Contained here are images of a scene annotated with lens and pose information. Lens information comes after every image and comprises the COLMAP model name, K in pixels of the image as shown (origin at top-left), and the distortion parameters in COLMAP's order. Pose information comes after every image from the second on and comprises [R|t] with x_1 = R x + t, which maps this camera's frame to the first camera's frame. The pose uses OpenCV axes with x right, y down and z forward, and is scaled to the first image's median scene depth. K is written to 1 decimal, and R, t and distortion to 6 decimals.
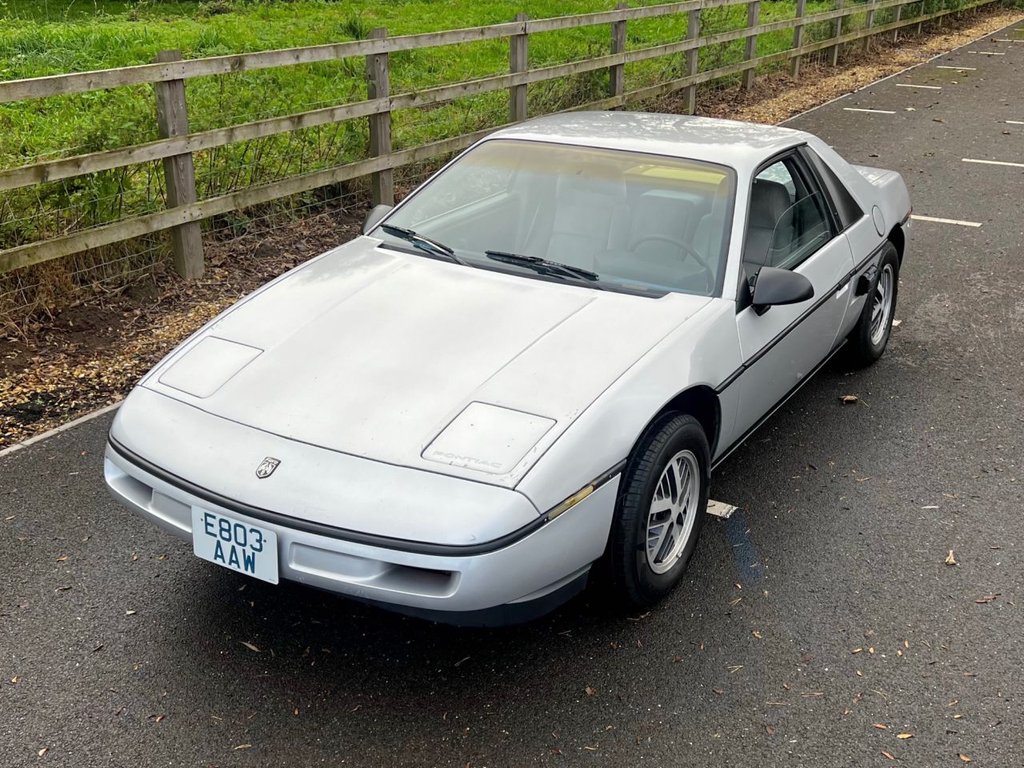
lens RADIAL K [[1070.4, 0, 515.9], [0, 1070.4, 408.4], [0, 0, 1]] dist [0.013696, 0.003994]
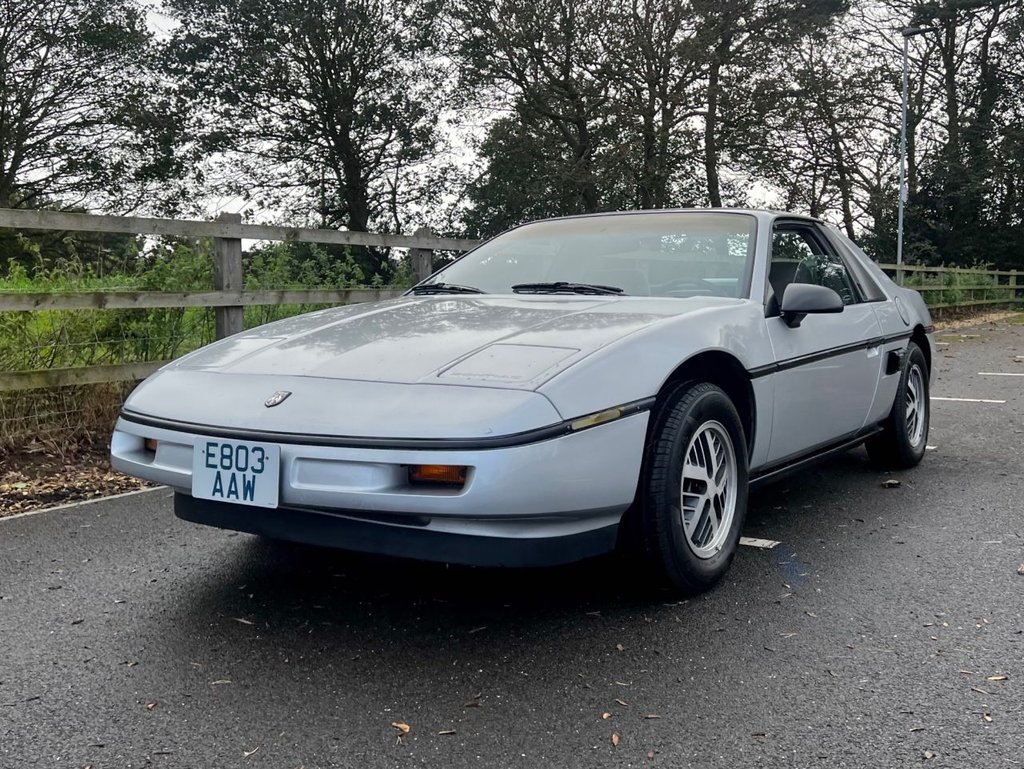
lens RADIAL K [[1025.8, 0, 511.3], [0, 1025.8, 384.8], [0, 0, 1]] dist [0.026911, -0.019582]
pose [[0.999174, -0.001568, -0.040601, 0.012155], [-0.011194, 0.949969, -0.312145, 0.296453], [0.039059, 0.312342, 0.949167, 0.124199]]
